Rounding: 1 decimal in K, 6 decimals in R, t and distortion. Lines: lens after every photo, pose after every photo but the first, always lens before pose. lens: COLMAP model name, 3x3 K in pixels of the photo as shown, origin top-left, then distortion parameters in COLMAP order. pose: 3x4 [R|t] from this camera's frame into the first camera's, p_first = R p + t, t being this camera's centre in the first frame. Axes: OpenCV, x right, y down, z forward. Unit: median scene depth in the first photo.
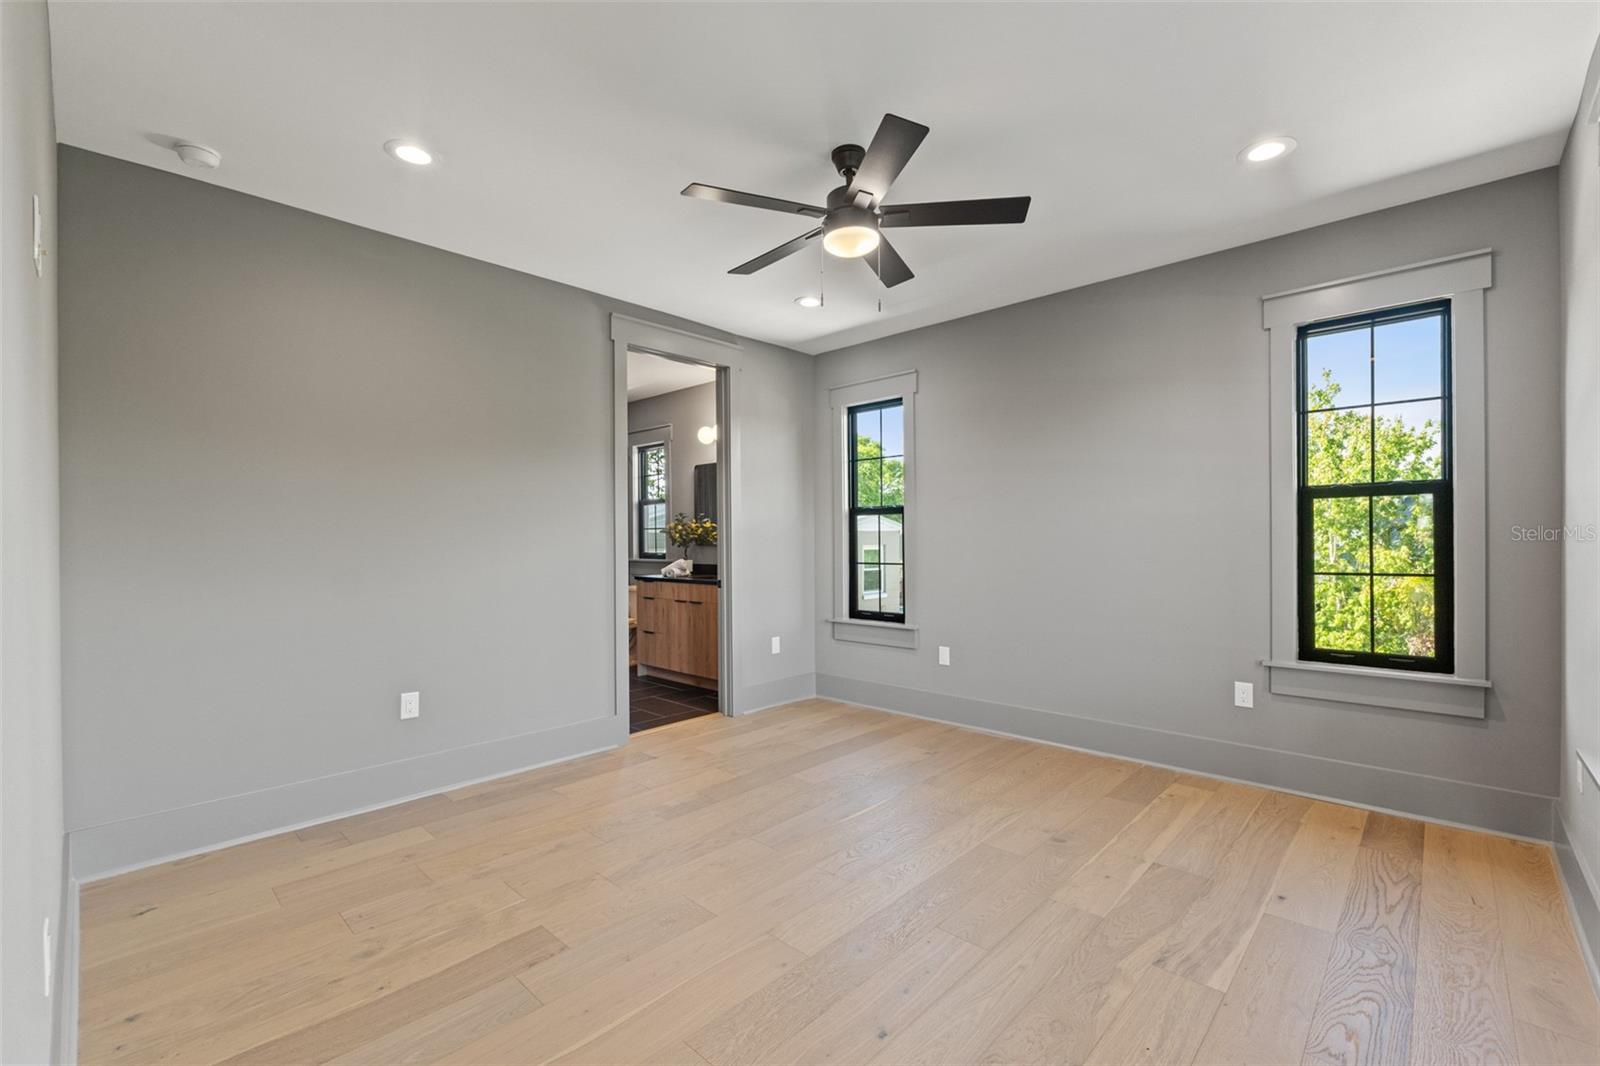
lens RADIAL K [[676.8, 0, 802.5], [0, 676.8, 536.5], [0, 0, 1]] dist [-0.006540, -0.000339]
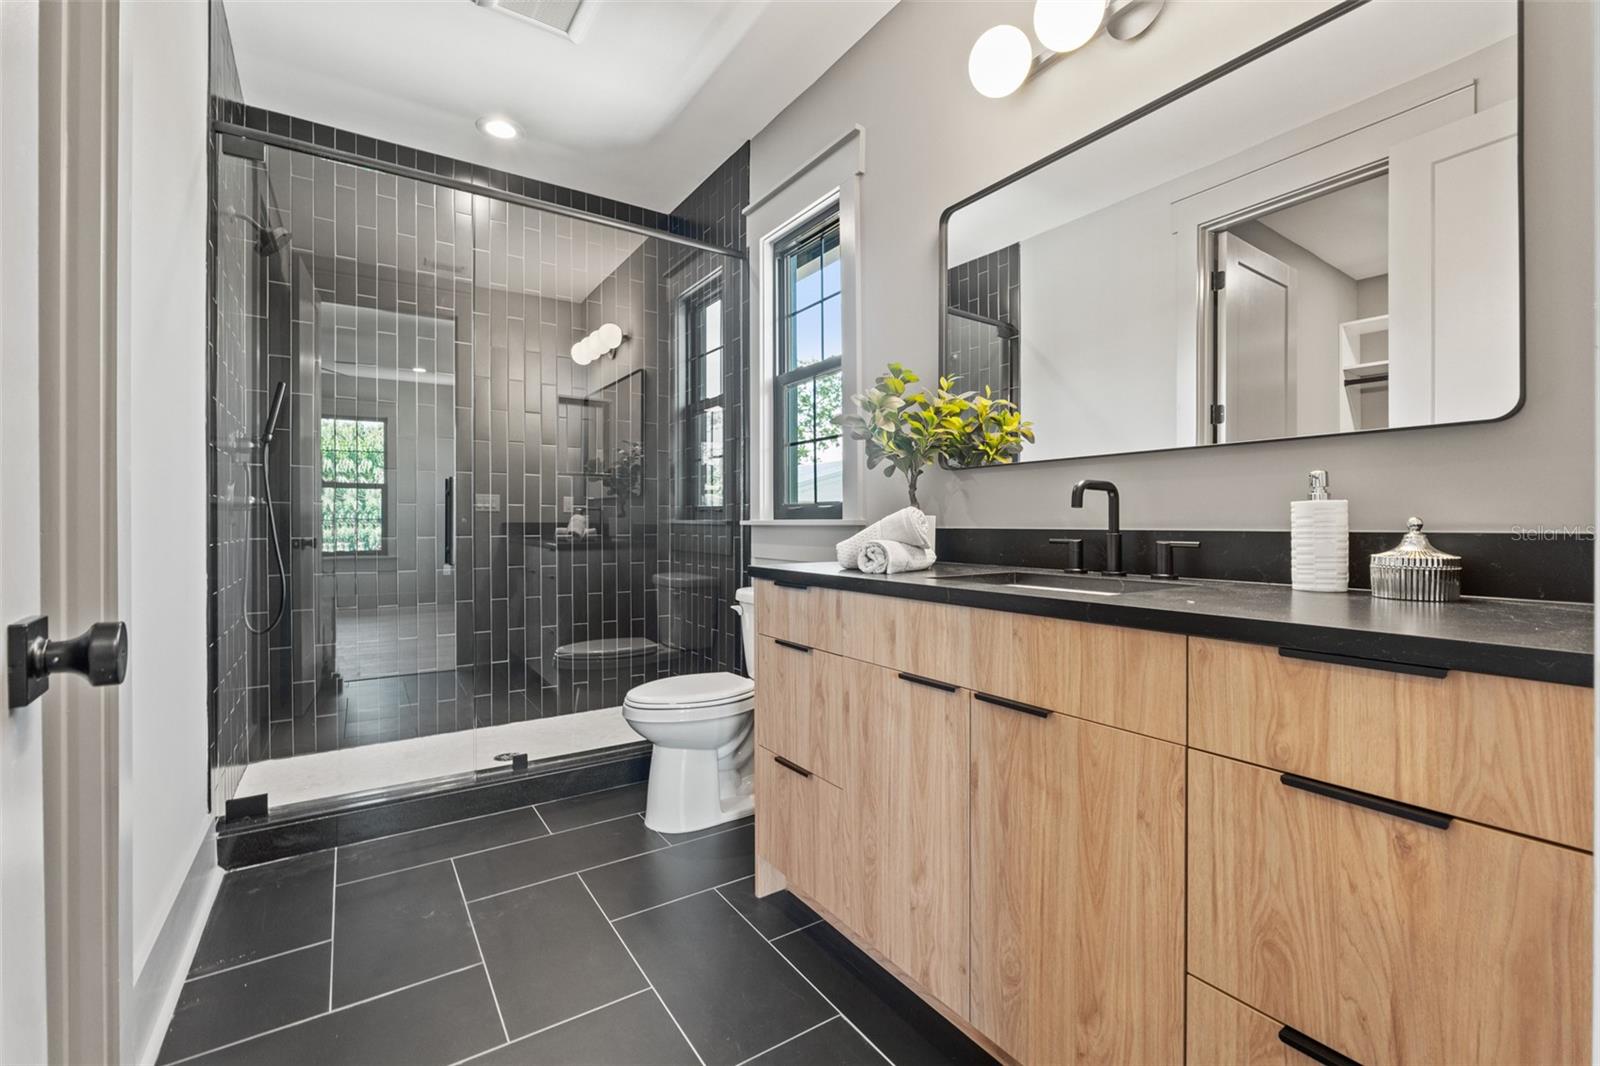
lens RADIAL K [[676.8, 0, 802.1], [0, 676.8, 540.4], [0, 0, 1]] dist [-0.006540, -0.000339]
pose [[0.973956, 0.007426, -0.226614, -0.159611], [-0.000552, 0.999538, 0.030384, 0.038930], [0.226735, -0.029467, 0.973511, 0.726887]]
